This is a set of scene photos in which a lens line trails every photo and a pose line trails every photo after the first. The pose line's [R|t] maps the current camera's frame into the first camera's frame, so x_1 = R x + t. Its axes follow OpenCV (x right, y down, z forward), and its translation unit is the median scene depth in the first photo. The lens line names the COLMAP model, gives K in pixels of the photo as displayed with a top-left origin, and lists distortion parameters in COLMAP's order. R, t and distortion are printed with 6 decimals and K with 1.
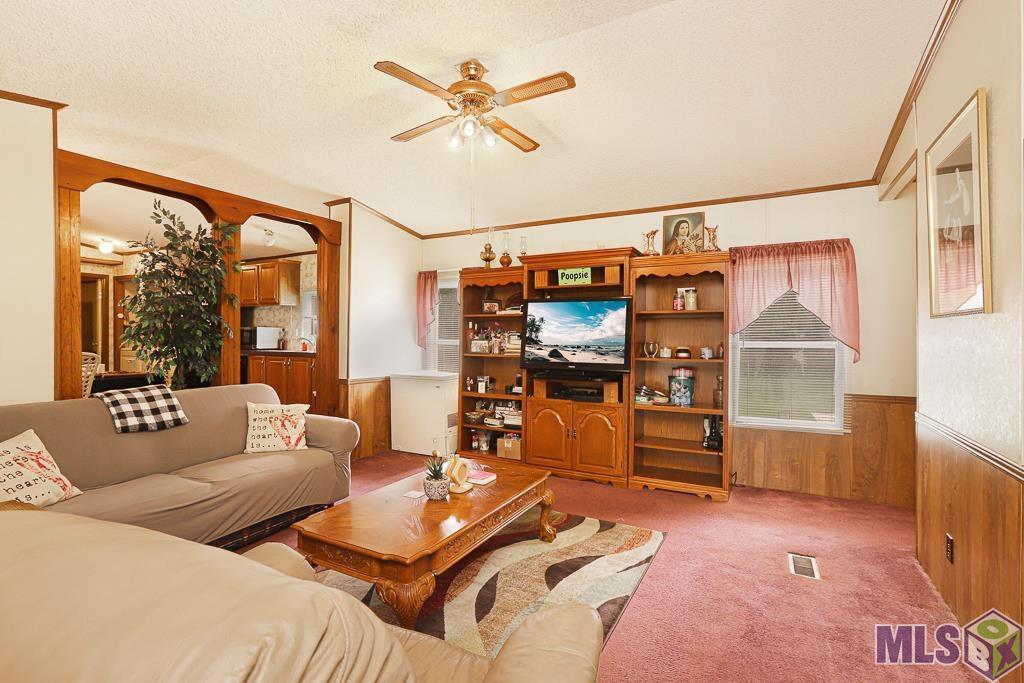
lens RADIAL K [[468.9, 0, 504.4], [0, 468.9, 352.2], [0, 0, 1]] dist [-0.039927, 0.018160]
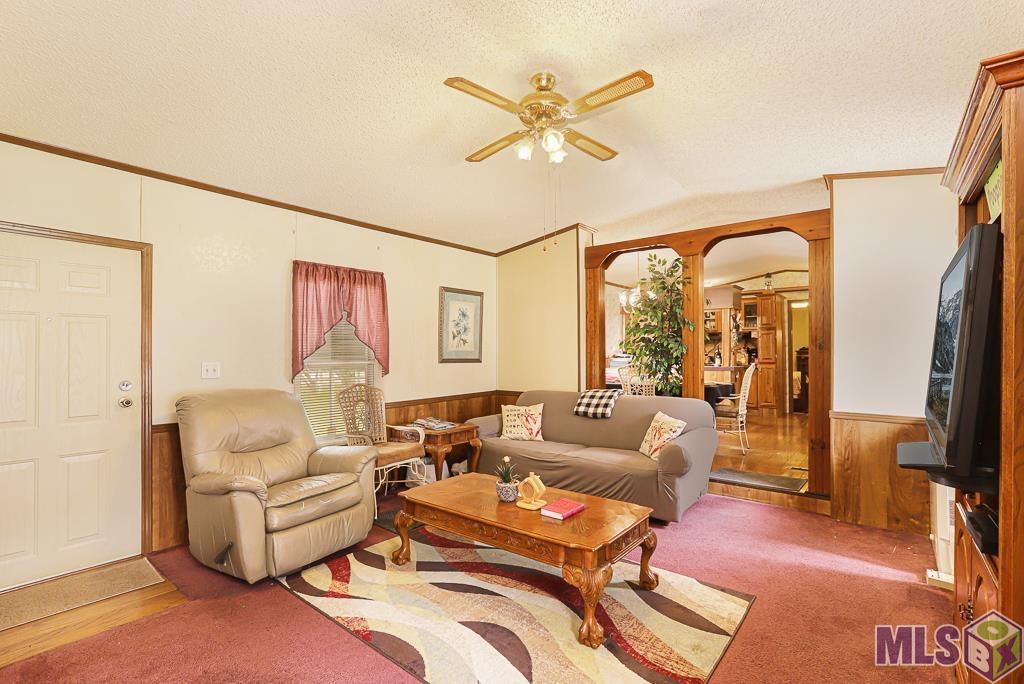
lens RADIAL K [[468.9, 0, 504.4], [0, 468.9, 352.7], [0, 0, 1]] dist [-0.039927, 0.018160]
pose [[-0.165710, -0.013714, -0.986079, 0.856009], [-0.033174, 0.999415, -0.008325, -0.021588], [0.985616, 0.031333, -0.166068, 1.039929]]
